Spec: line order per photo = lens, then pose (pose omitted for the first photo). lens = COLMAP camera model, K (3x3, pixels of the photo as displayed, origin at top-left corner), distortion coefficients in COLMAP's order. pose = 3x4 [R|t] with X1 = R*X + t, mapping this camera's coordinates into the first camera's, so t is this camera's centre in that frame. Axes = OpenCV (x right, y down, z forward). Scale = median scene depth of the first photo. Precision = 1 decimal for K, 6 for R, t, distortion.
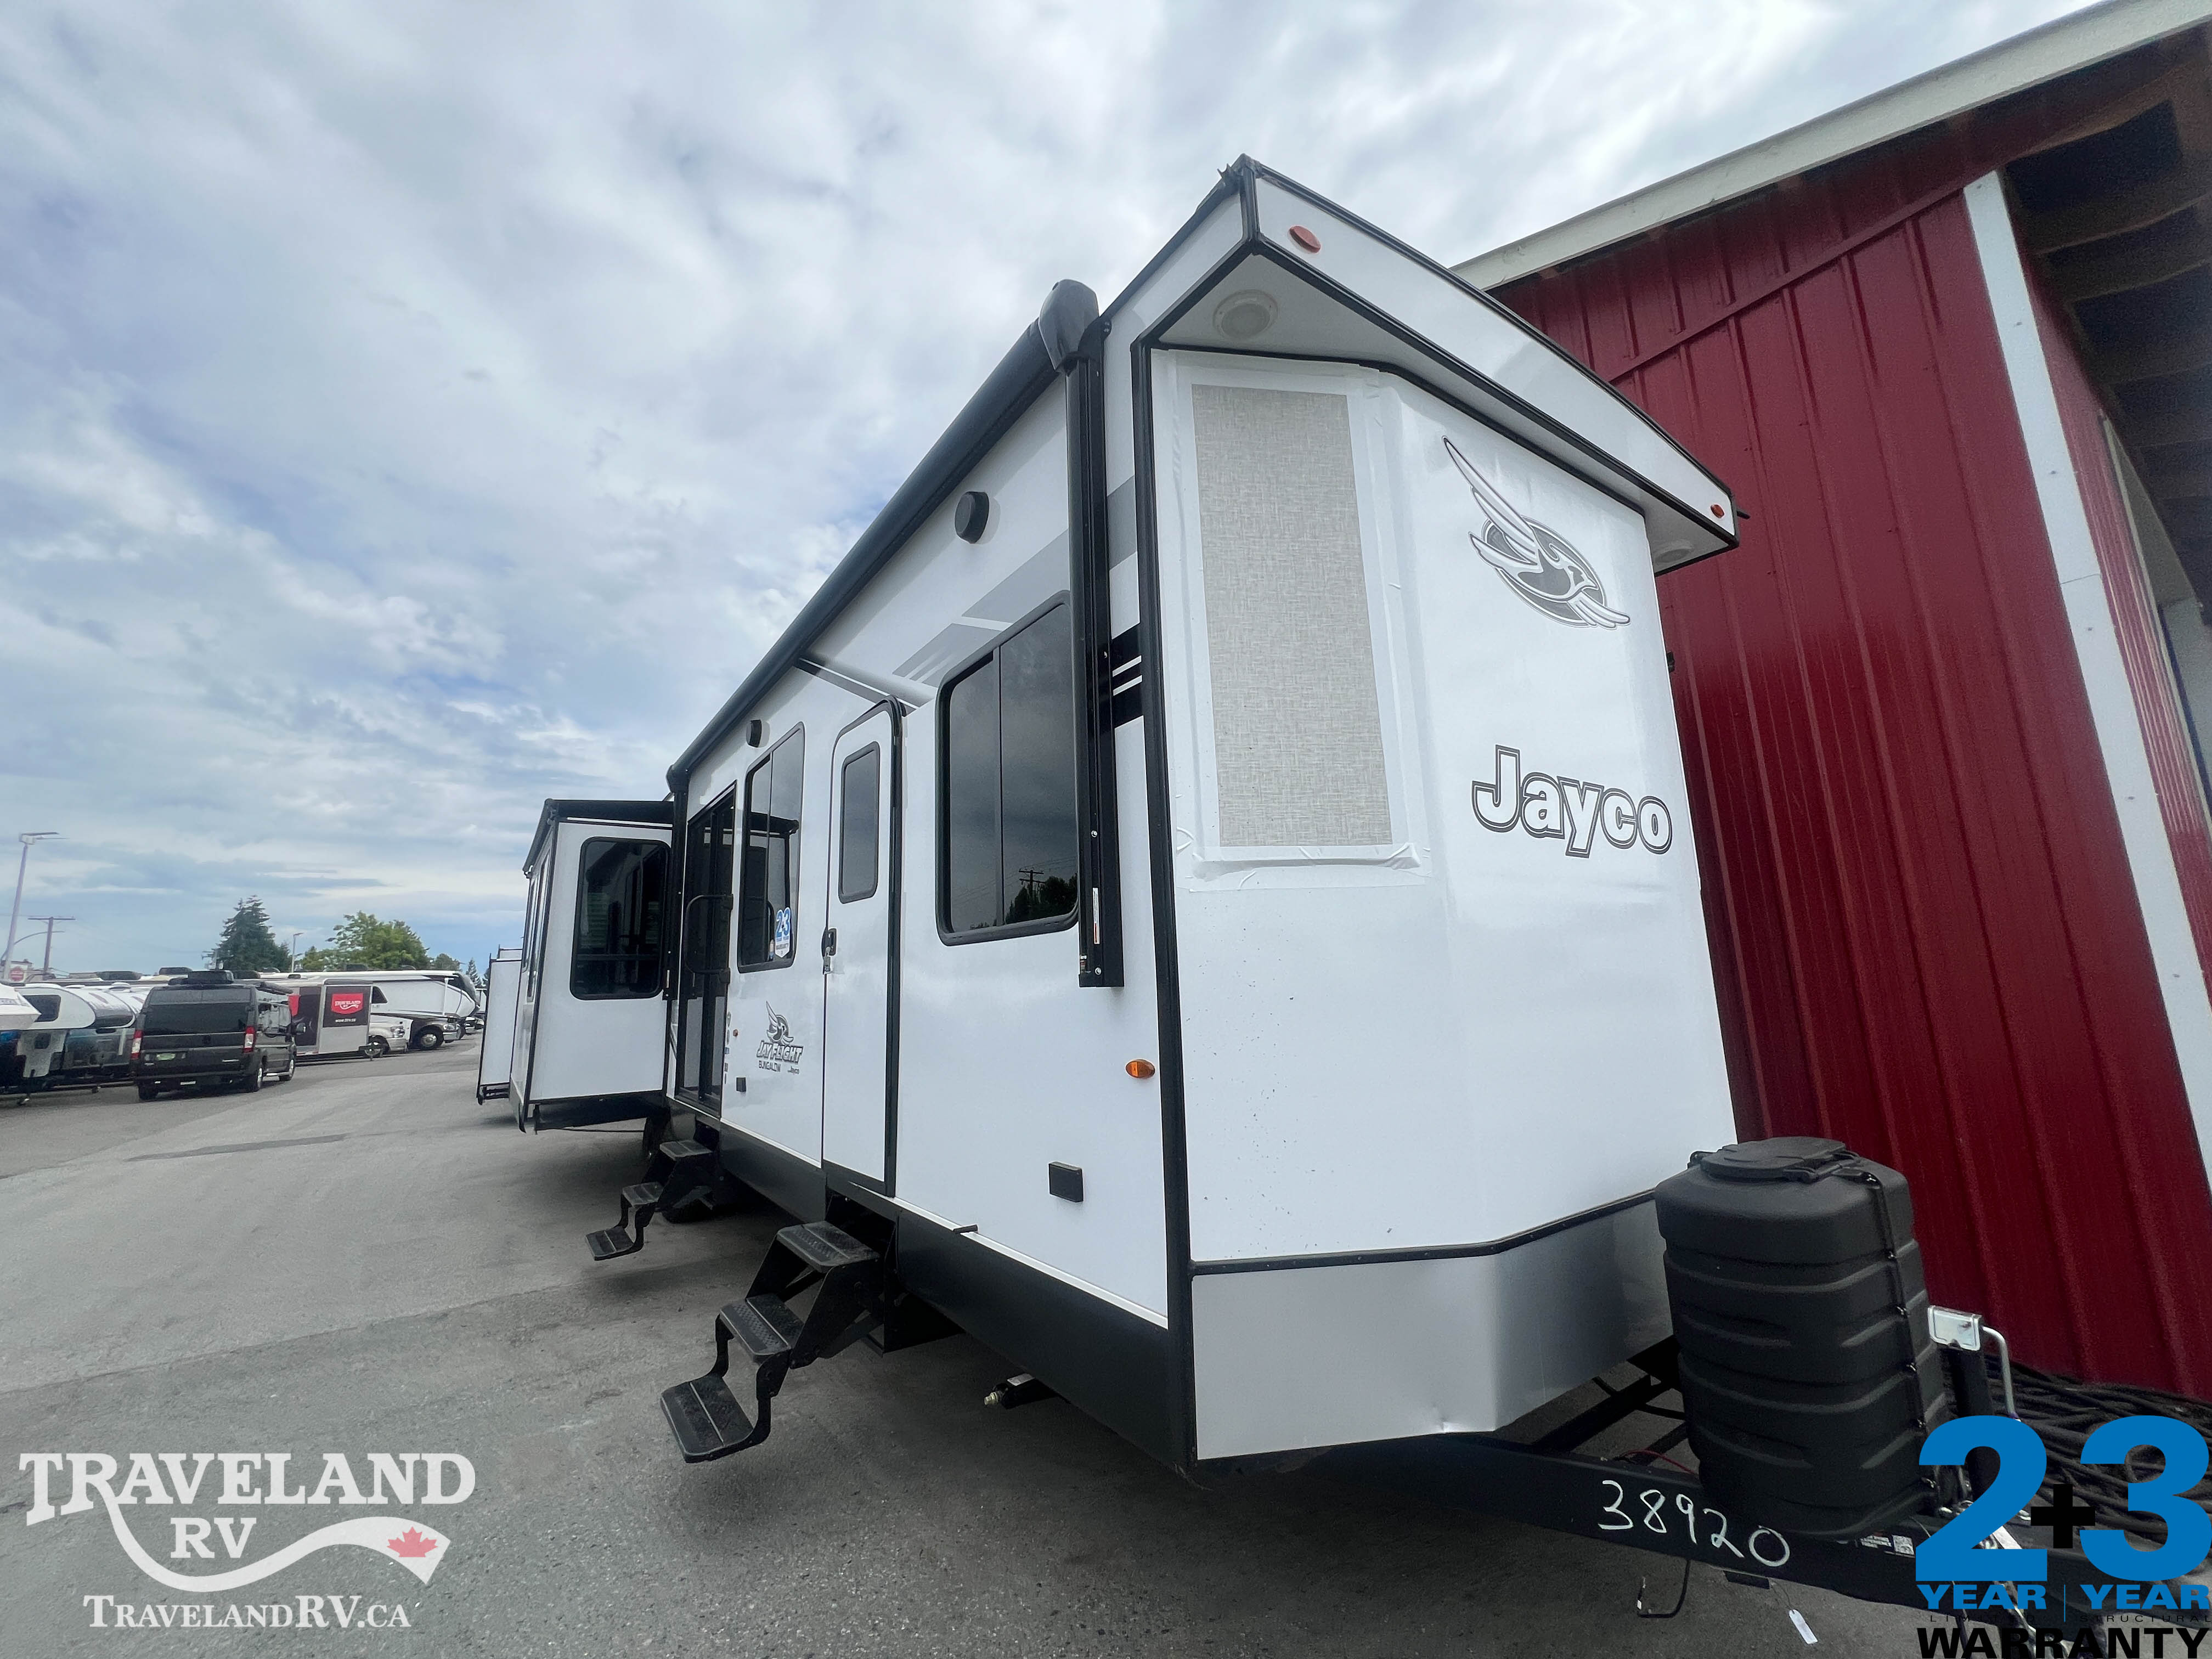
lens RADIAL K [[882.3, 0, 1106.7], [0, 882.3, 826.4], [0, 0, 1]] dist [-0.002857, 0.000593]
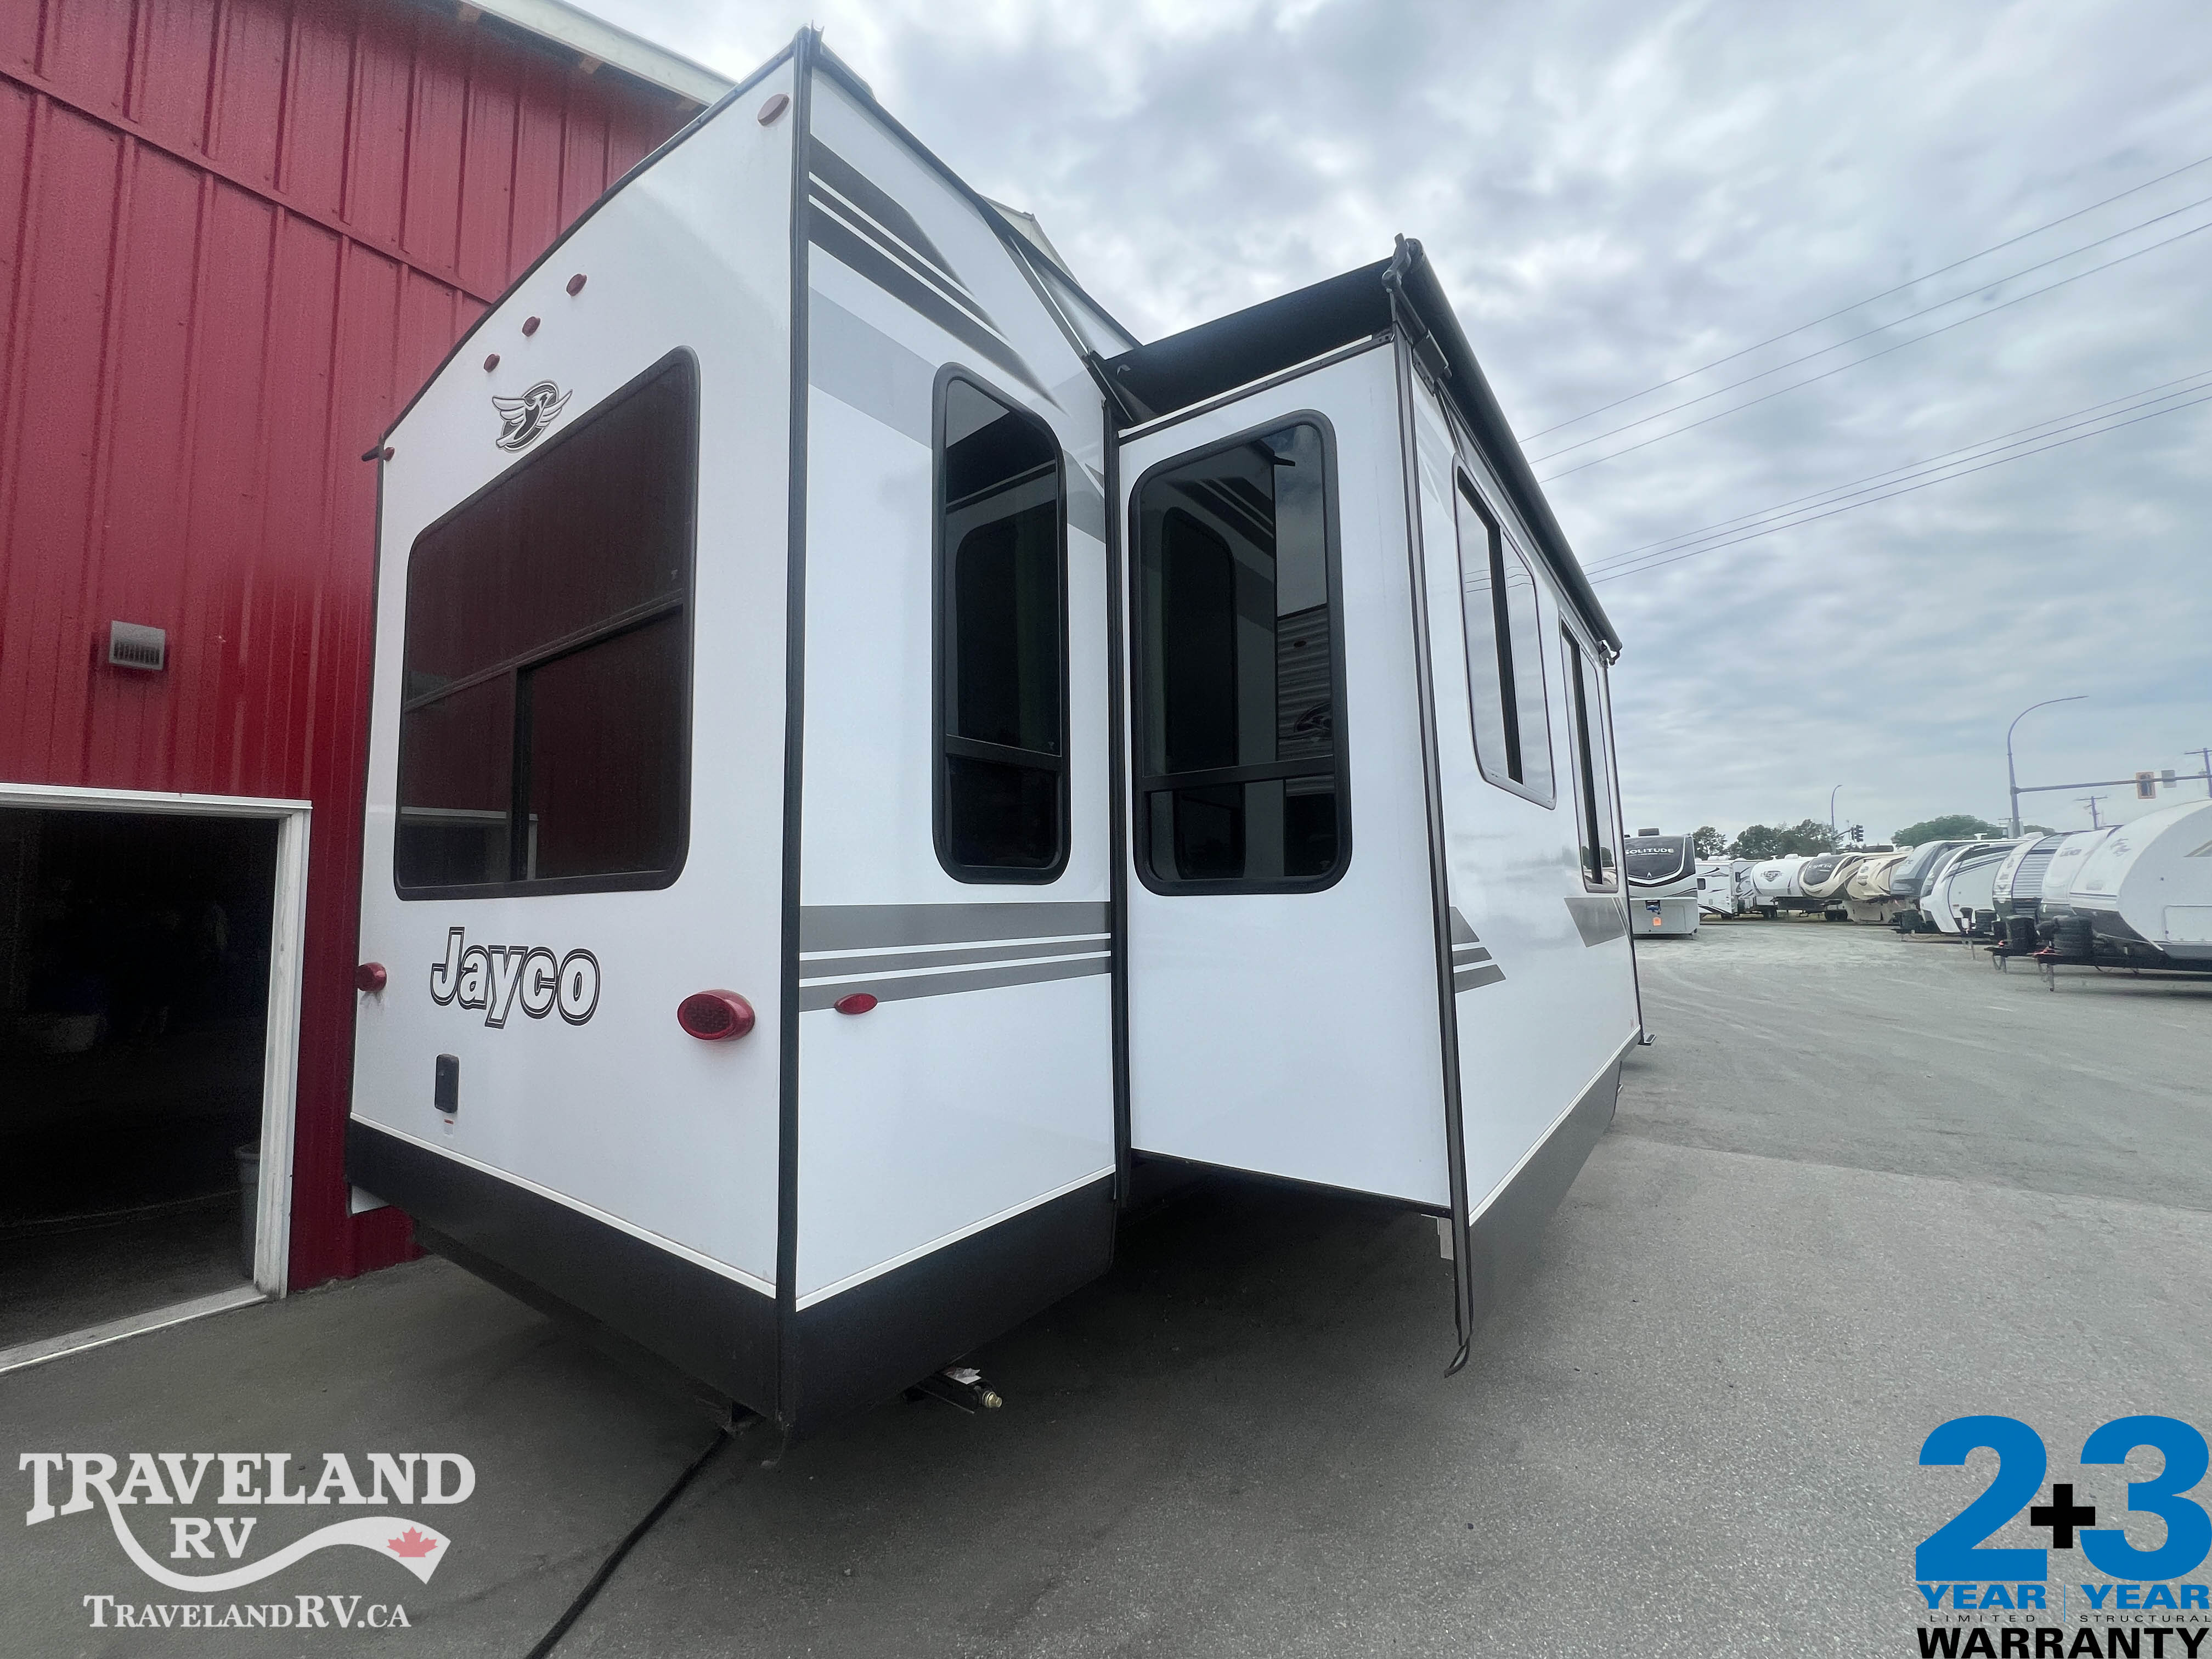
lens RADIAL K [[882.3, 0, 1105.0], [0, 882.3, 825.7], [0, 0, 1]] dist [-0.002857, 0.000593]
pose [[0.331989, -0.058408, -0.941473, 1.770358], [0.182797, 0.983145, 0.003466, -0.068852], [0.925402, -0.173249, 0.337070, 1.390458]]
